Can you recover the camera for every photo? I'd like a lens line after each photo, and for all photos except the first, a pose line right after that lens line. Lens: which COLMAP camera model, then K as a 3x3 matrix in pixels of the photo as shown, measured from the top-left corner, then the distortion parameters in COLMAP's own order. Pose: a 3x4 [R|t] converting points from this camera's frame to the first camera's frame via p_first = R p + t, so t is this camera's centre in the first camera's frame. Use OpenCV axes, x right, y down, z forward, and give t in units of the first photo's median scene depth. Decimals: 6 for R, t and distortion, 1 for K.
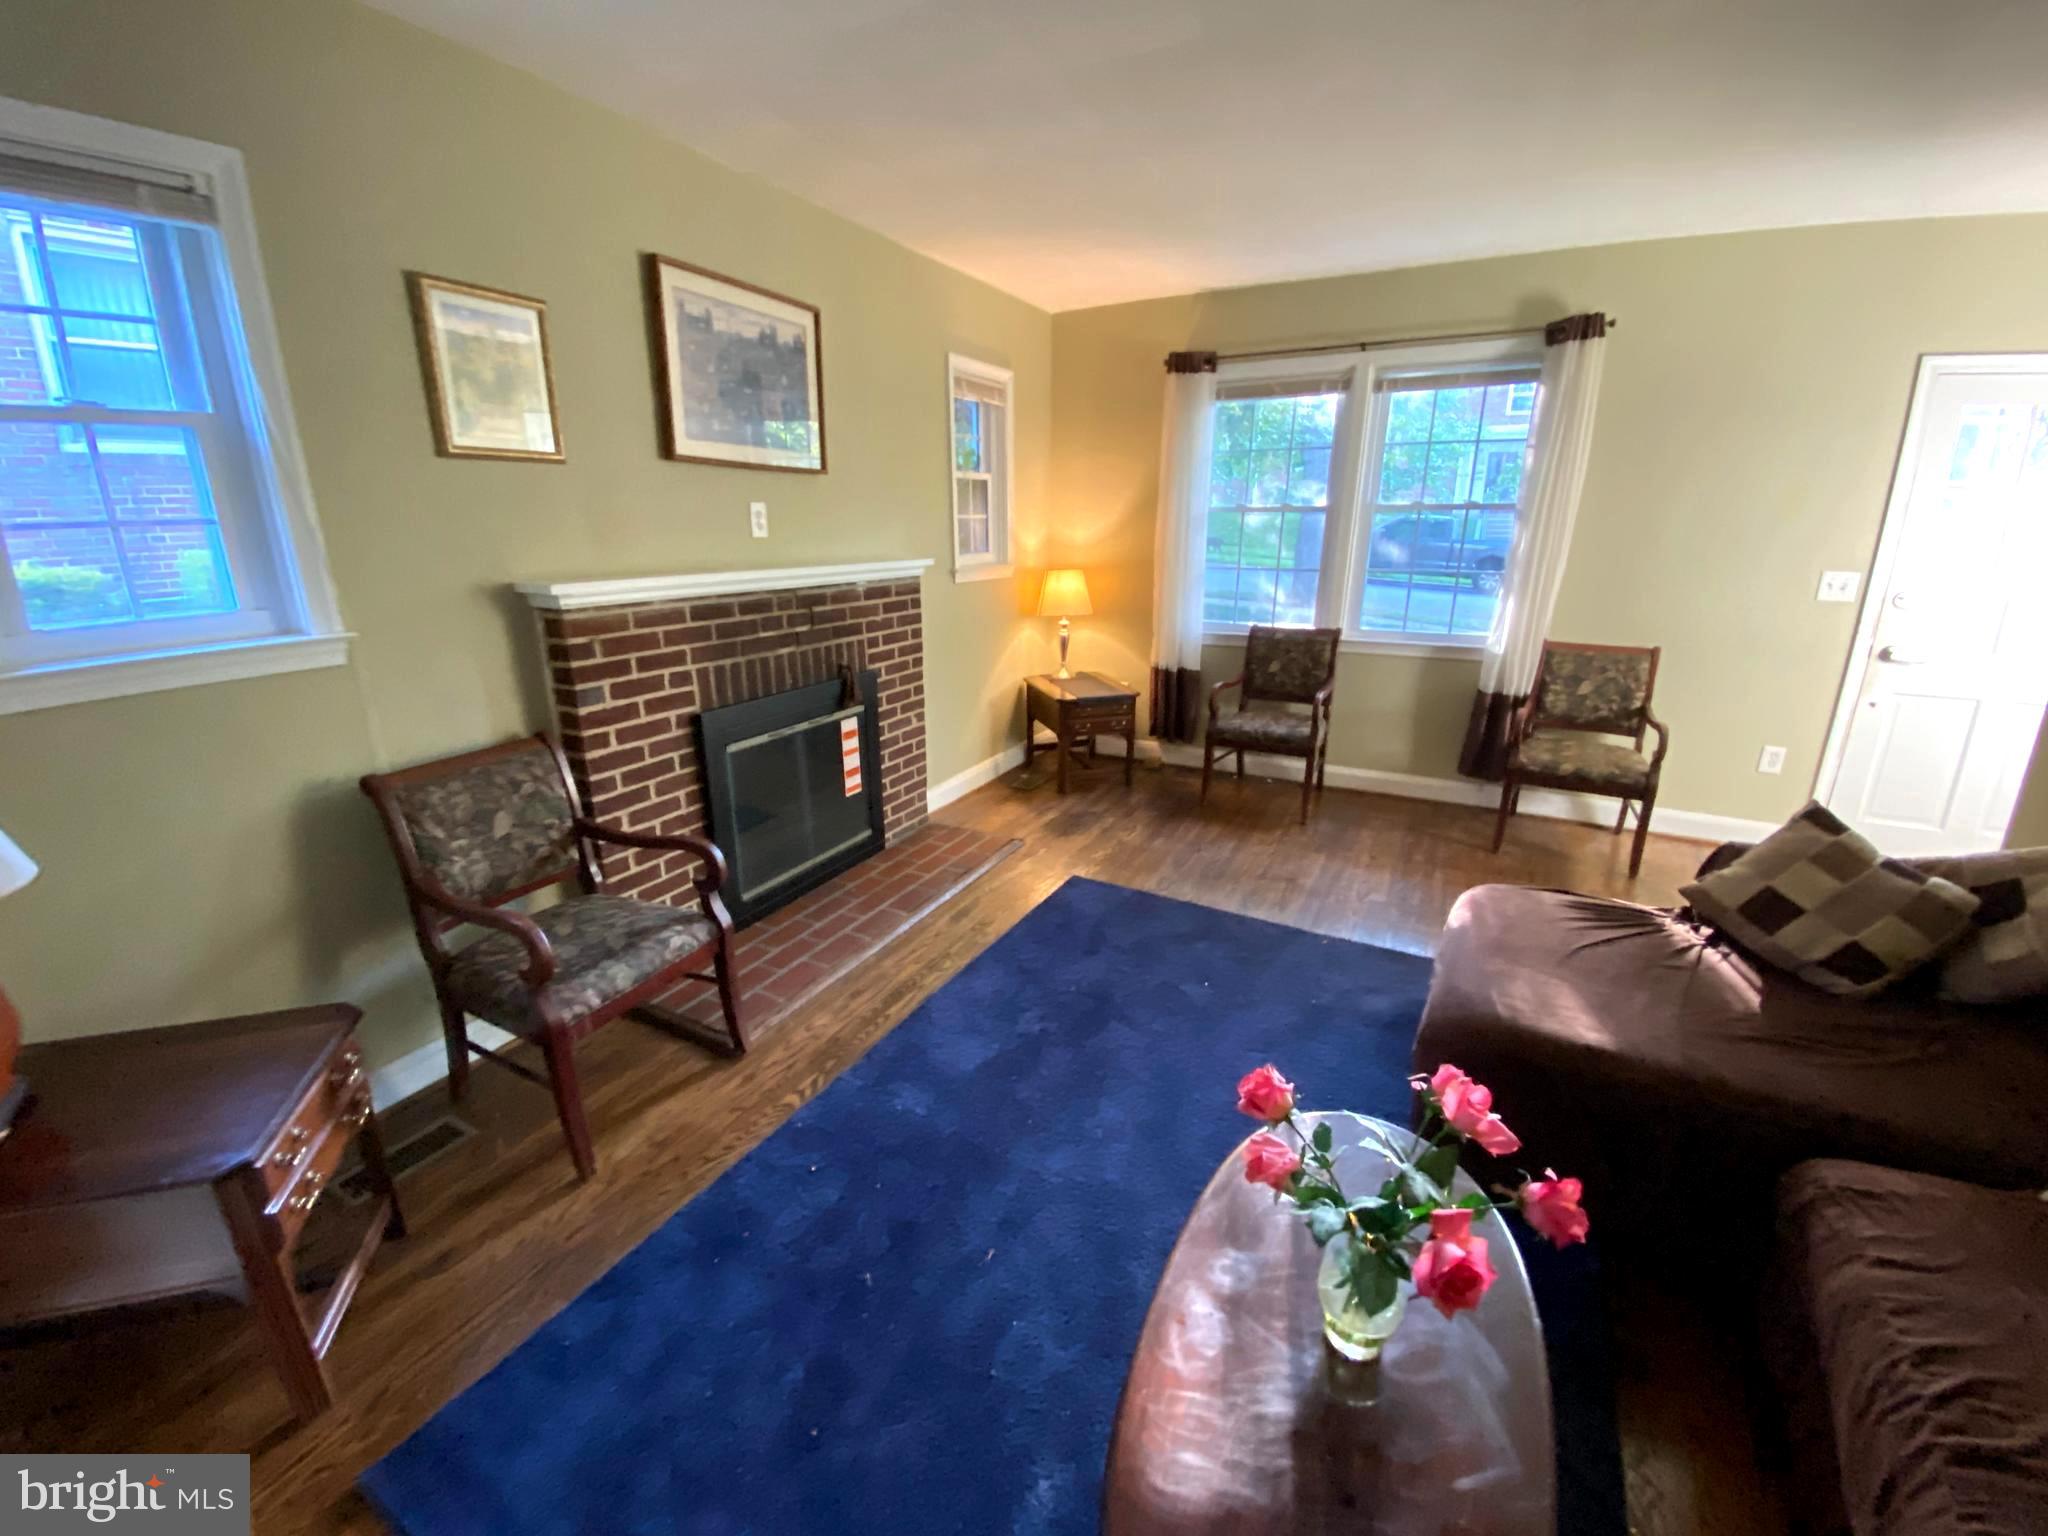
lens RADIAL K [[823.3, 0, 1024.0], [0, 823.3, 768.0], [0, 0, 1]] dist [0.000997, -0.015391]
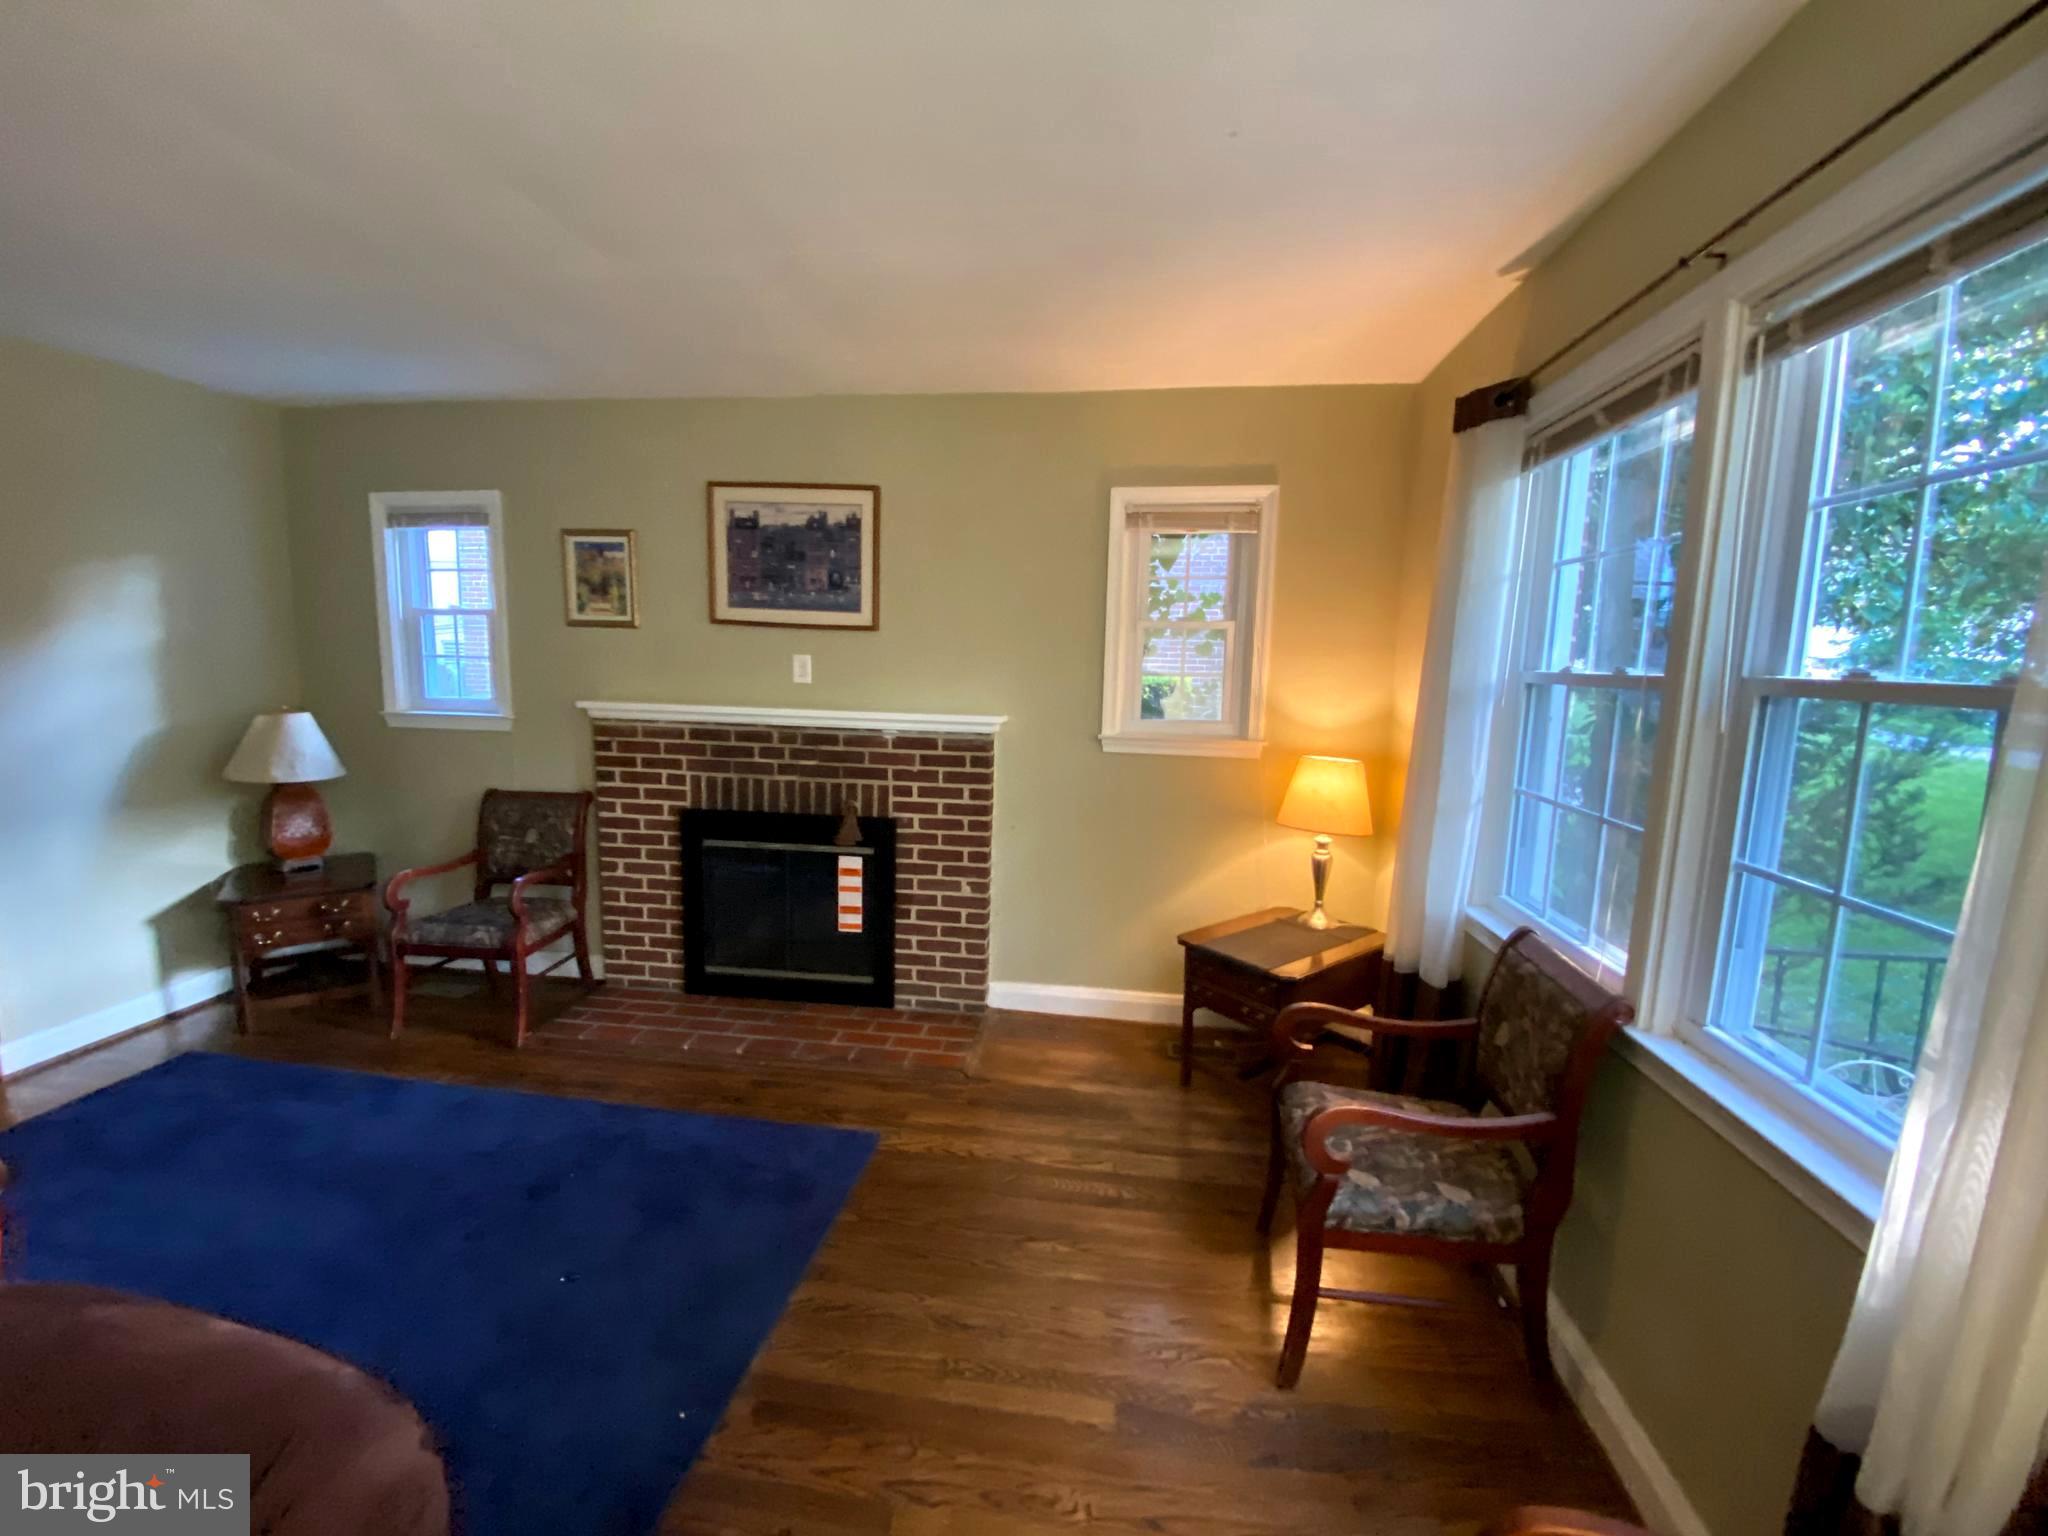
lens RADIAL K [[841.8, 0, 944.7], [0, 841.8, 772.9], [0, 0, 1]] dist [0.029411, -0.016441]
pose [[0.350703, 0.115330, -0.929358, 0.818630], [-0.296063, 0.955144, 0.006808, -0.207740], [0.888456, 0.272761, 0.369117, 0.708916]]
